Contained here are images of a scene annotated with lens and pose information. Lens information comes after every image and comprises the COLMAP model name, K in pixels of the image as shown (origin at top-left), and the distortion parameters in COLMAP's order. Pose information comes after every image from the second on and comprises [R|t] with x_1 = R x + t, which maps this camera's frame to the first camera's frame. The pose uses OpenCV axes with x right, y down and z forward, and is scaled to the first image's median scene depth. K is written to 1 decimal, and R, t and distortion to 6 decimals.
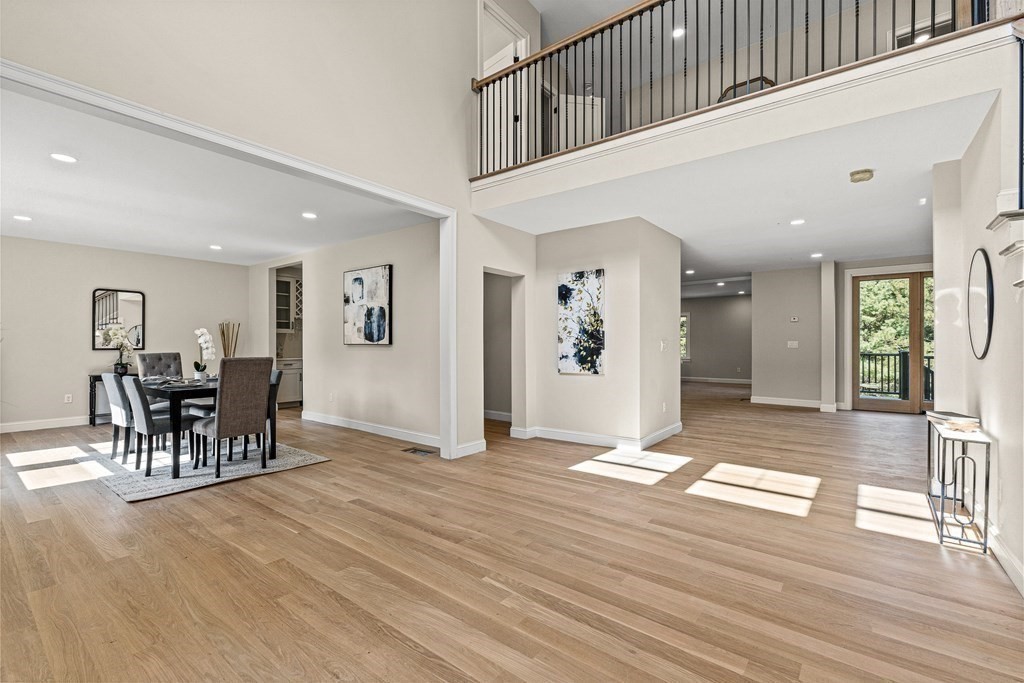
lens RADIAL K [[446.3, 0, 510.0], [0, 446.3, 344.0], [0, 0, 1]] dist [0.001109, 0.000246]
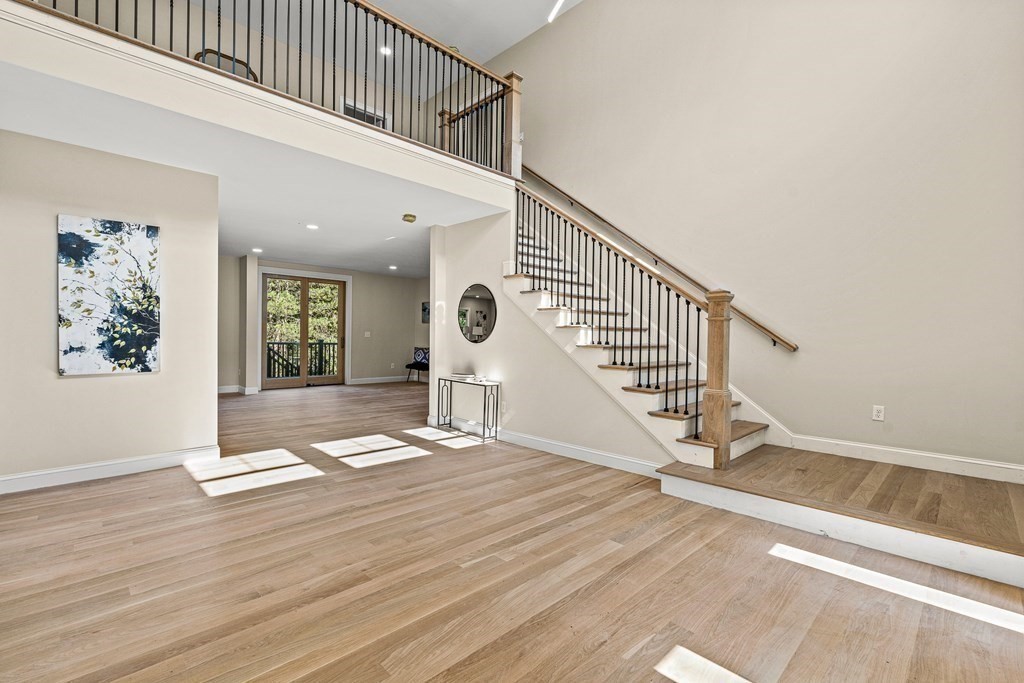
lens RADIAL K [[455.6, 0, 509.5], [0, 455.6, 342.7], [0, 0, 1]] dist [-0.002274, -0.000238]
pose [[0.137881, -0.010315, 0.990395, -0.445032], [-0.013761, 0.999829, 0.012329, 0.003482], [-0.990353, -0.015329, 0.137715, 0.322512]]
